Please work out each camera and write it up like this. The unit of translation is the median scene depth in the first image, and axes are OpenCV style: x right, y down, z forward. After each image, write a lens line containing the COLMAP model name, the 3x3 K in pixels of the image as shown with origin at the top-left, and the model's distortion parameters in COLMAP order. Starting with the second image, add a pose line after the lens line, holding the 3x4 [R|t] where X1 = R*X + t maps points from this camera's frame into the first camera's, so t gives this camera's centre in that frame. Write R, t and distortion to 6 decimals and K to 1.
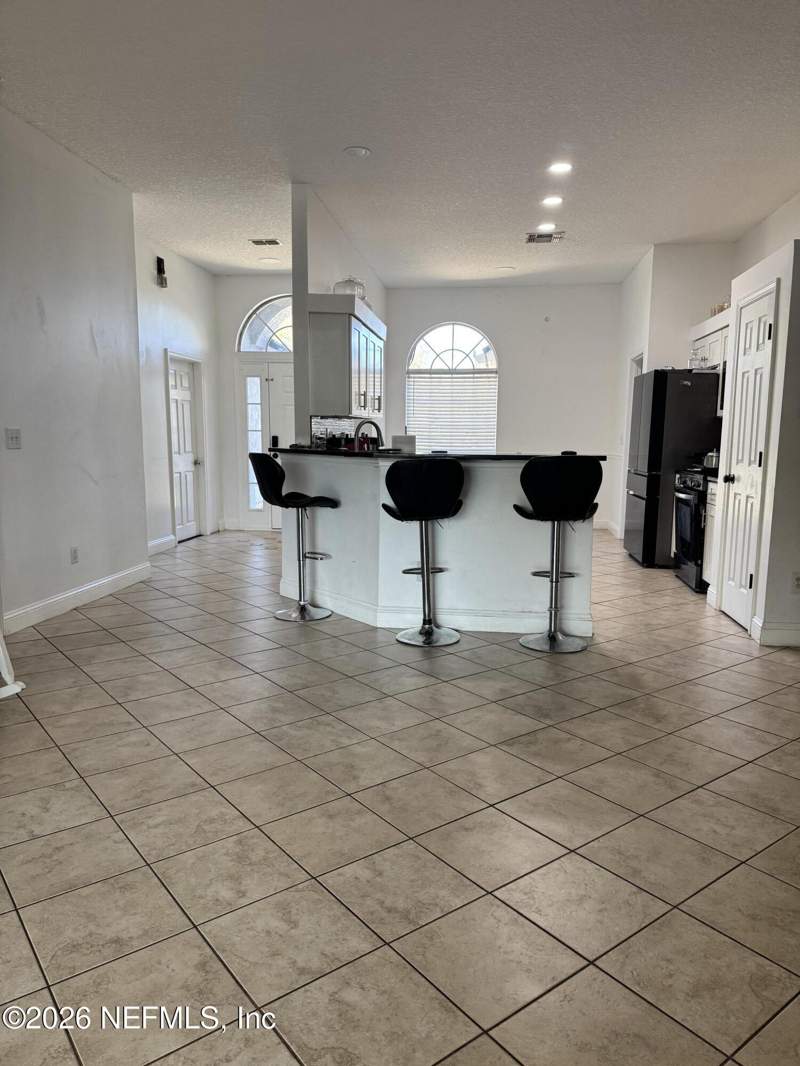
lens RADIAL K [[753.1, 0, 400.0], [0, 753.1, 533.0], [0, 0, 1]] dist [0.006003, -0.004159]
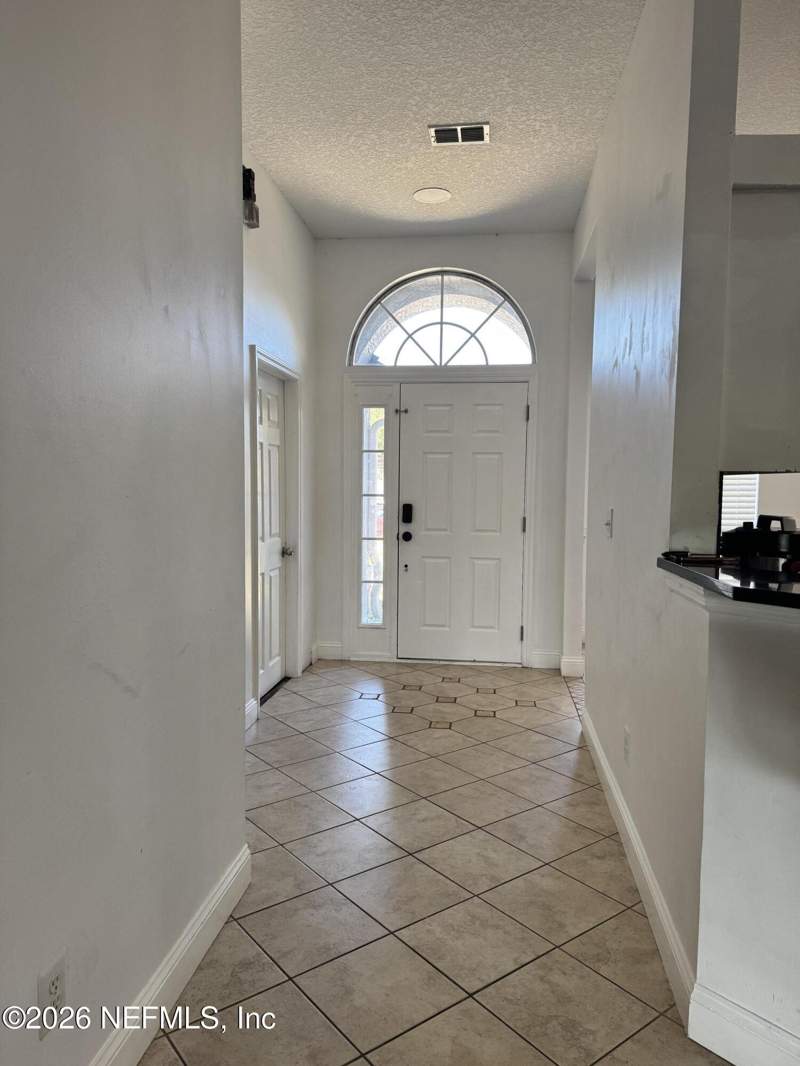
lens RADIAL K [[753.1, 0, 400.0], [0, 753.1, 533.0], [0, 0, 1]] dist [0.006003, -0.004159]
pose [[0.999997, 0.002199, 0.000926, -0.183932], [-0.002129, 0.997549, -0.069936, -0.068263], [-0.001077, 0.069934, 0.997551, 0.430454]]
